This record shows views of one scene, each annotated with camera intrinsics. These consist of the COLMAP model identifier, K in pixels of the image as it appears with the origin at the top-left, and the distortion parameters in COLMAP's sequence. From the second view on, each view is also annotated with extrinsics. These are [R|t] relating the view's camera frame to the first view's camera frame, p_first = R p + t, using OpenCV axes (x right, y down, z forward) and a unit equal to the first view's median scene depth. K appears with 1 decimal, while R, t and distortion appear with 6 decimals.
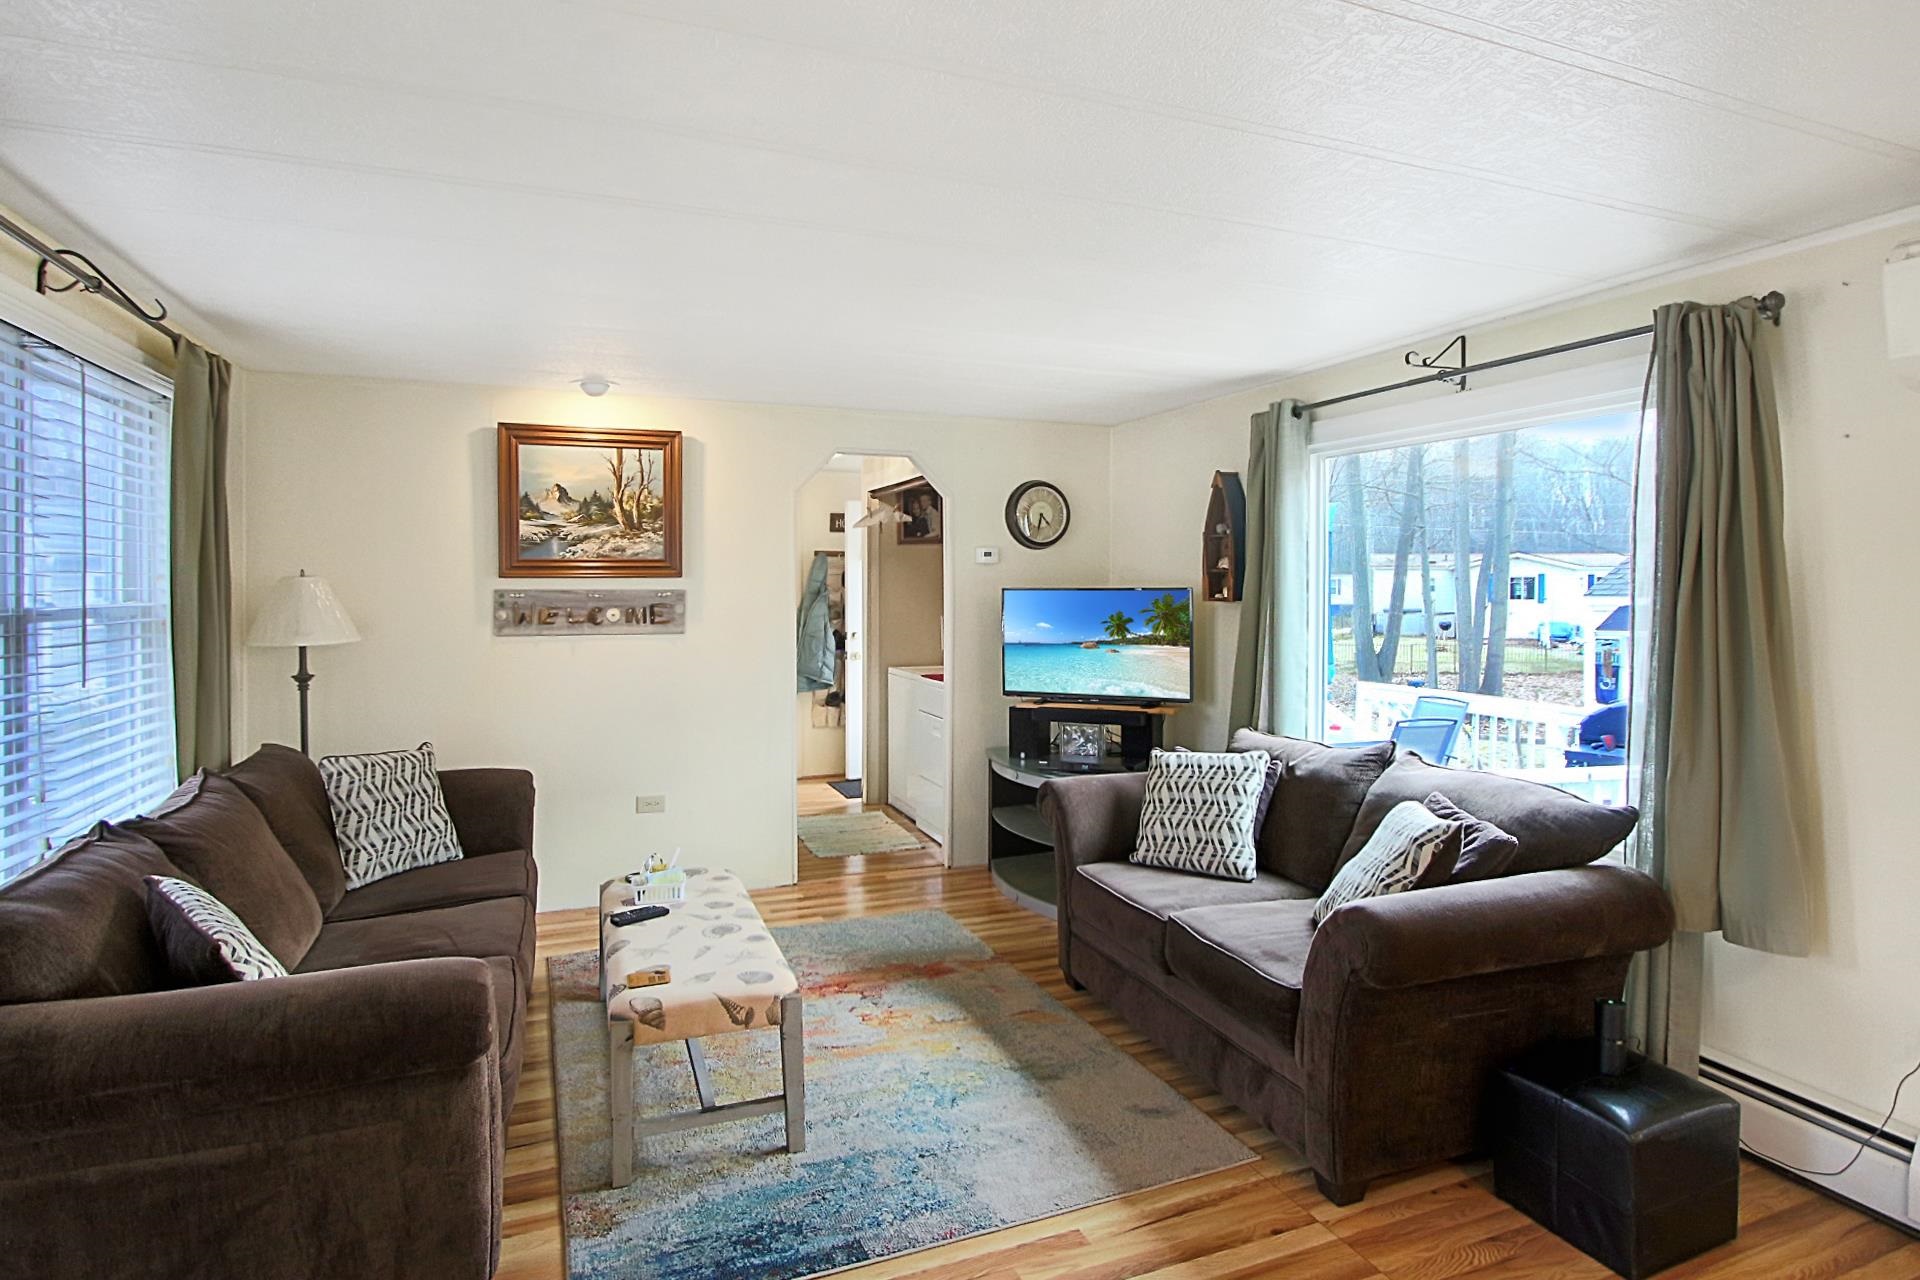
lens RADIAL K [[1089.2, 0, 965.9], [0, 1089.2, 590.1], [0, 0, 1]] dist [-0.005124, -0.000645]
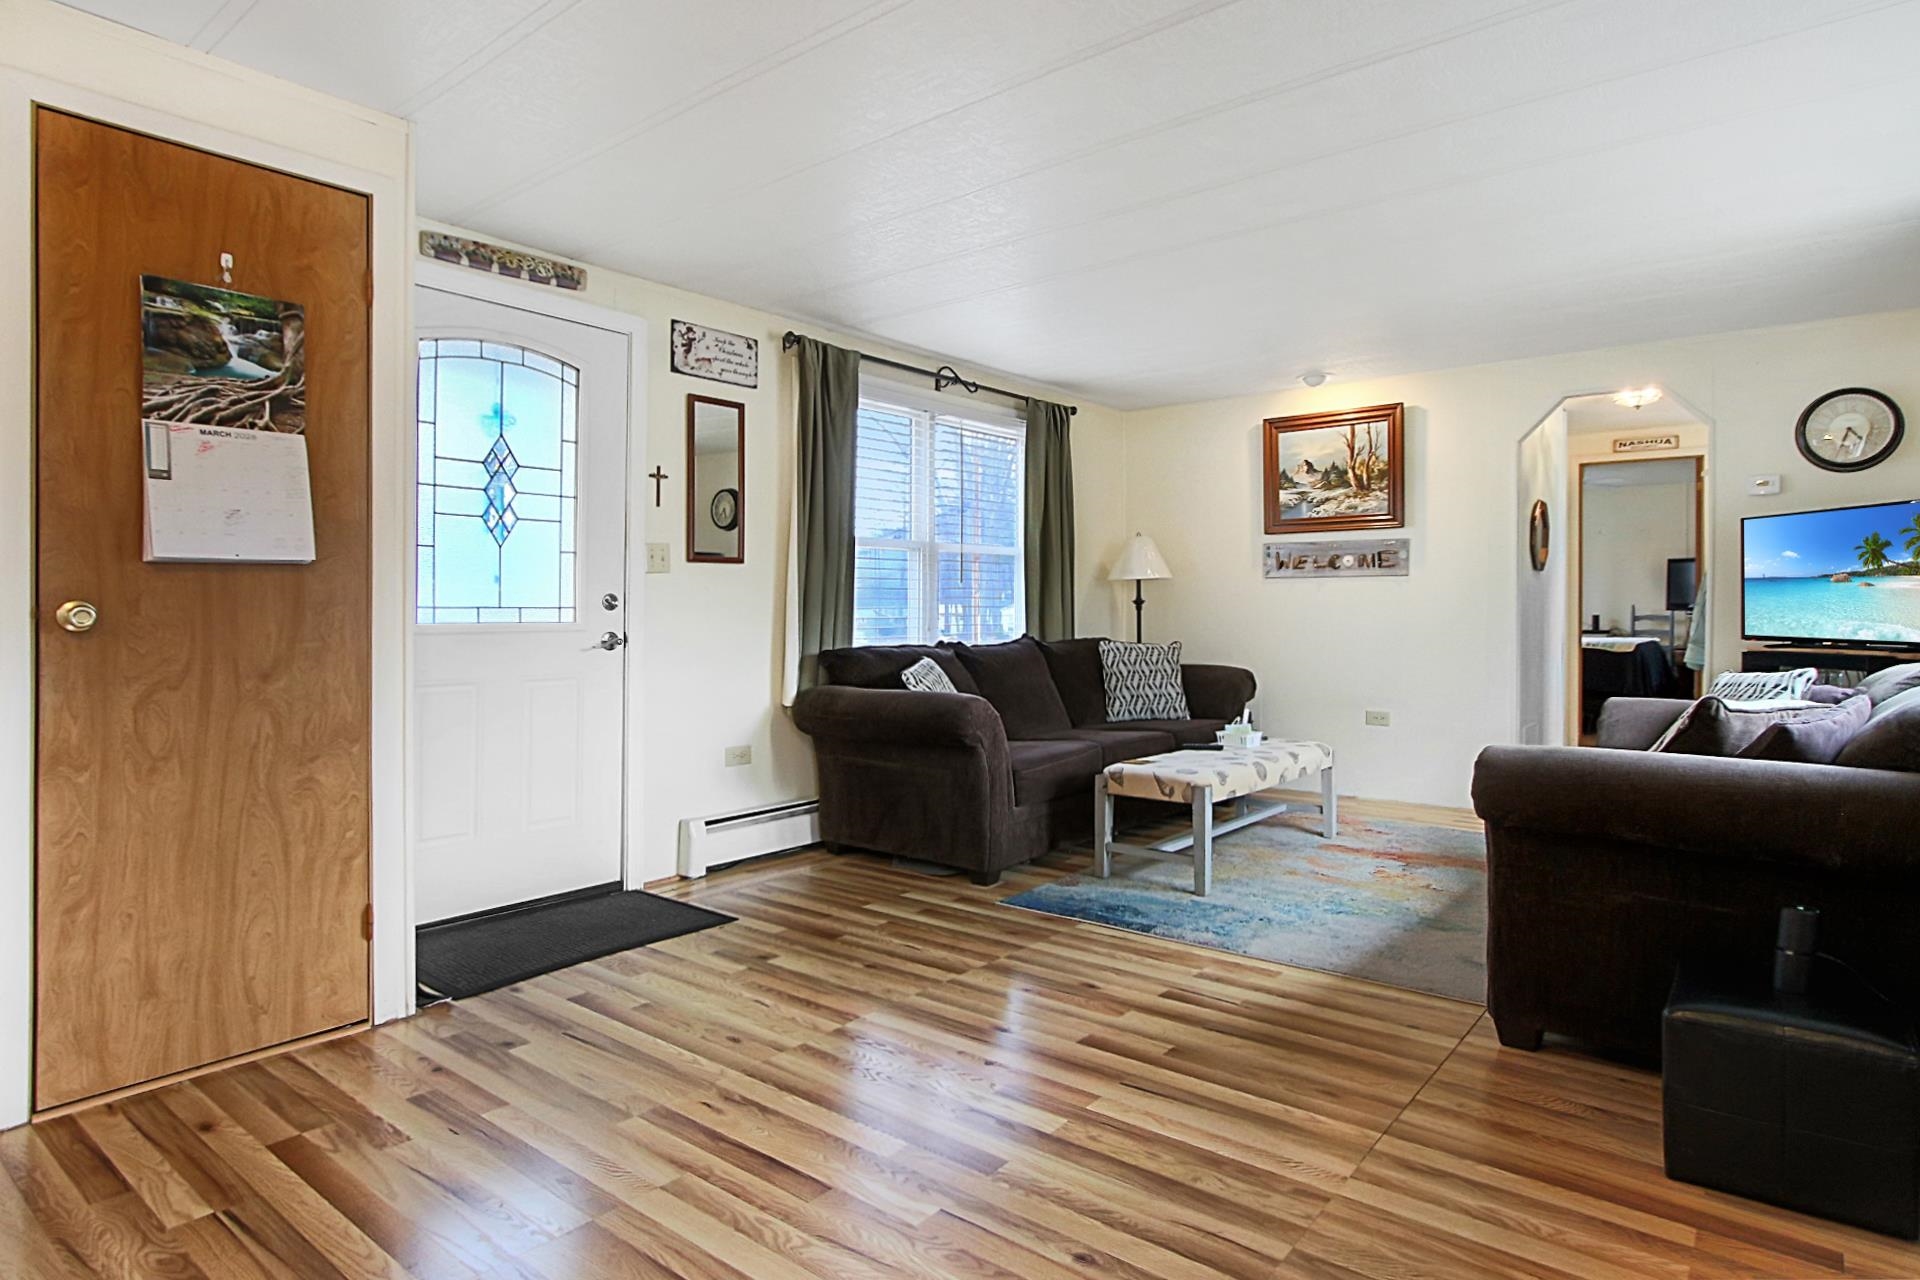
lens RADIAL K [[1051.0, 0, 949.7], [0, 1051.0, 635.2], [0, 0, 1]] dist [-0.000394, -0.000185]
pose [[0.476393, 0.022338, -0.878949, 0.594158], [-0.006306, 0.999738, 0.021990, 0.097222], [0.879210, -0.004933, 0.476409, 0.037290]]
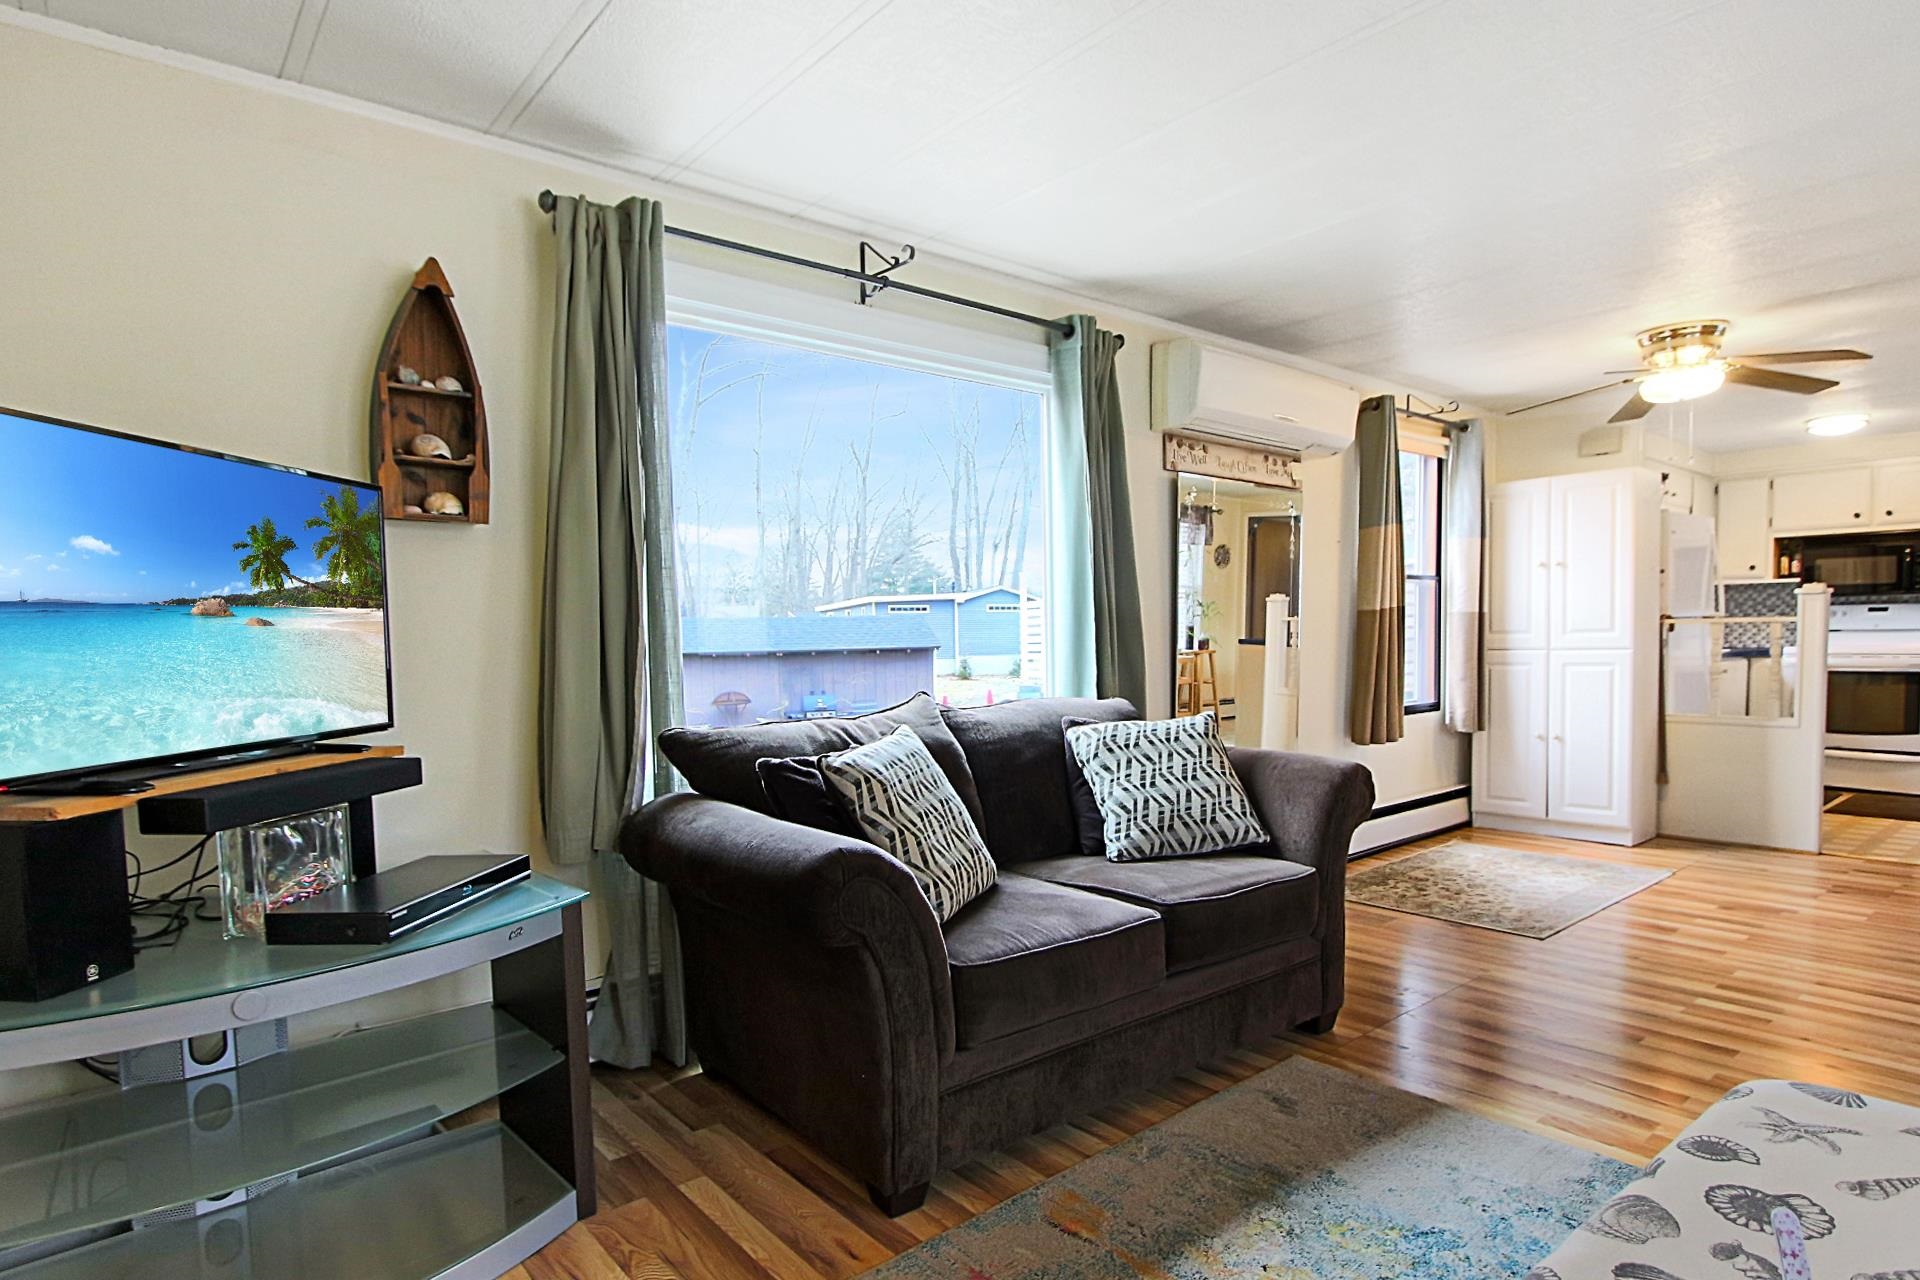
lens RADIAL K [[1060.0, 0, 965.7], [0, 1060.0, 702.9], [0, 0, 1]] dist [-0.014994, -0.000422]
pose [[-0.321452, -0.057048, 0.945206, -0.360770], [0.024853, 0.997331, 0.068646, 0.077943], [-0.946600, 0.045558, -0.319177, 1.052312]]
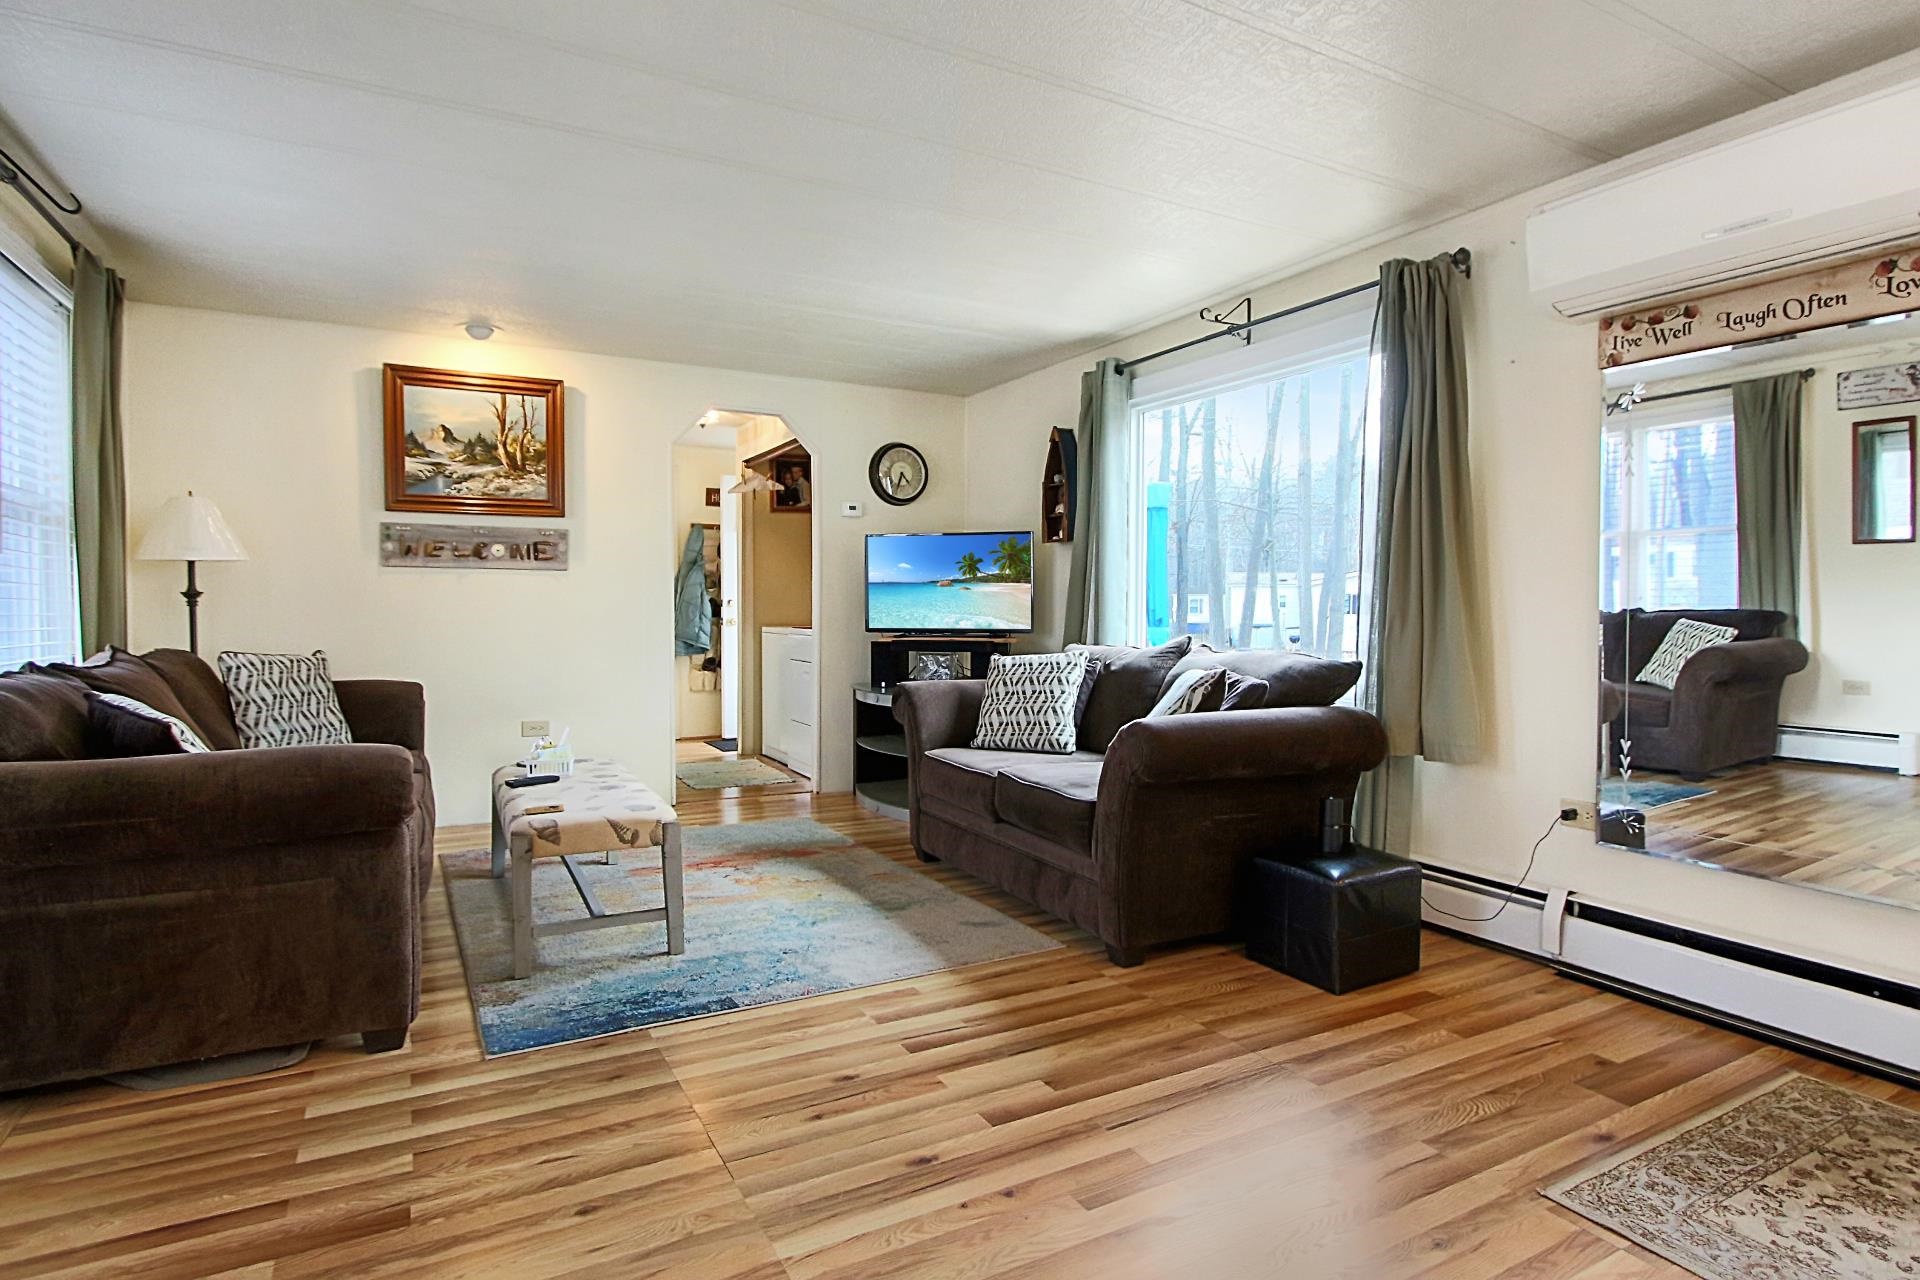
lens RADIAL K [[1073.6, 0, 978.8], [0, 1073.6, 635.4], [0, 0, 1]] dist [-0.005721, 0.000645]
pose [[0.992373, -0.001364, 0.123263, 0.016691], [-0.000835, 0.999842, 0.017782, 0.100974], [-0.123268, -0.017749, 0.992215, -0.119690]]
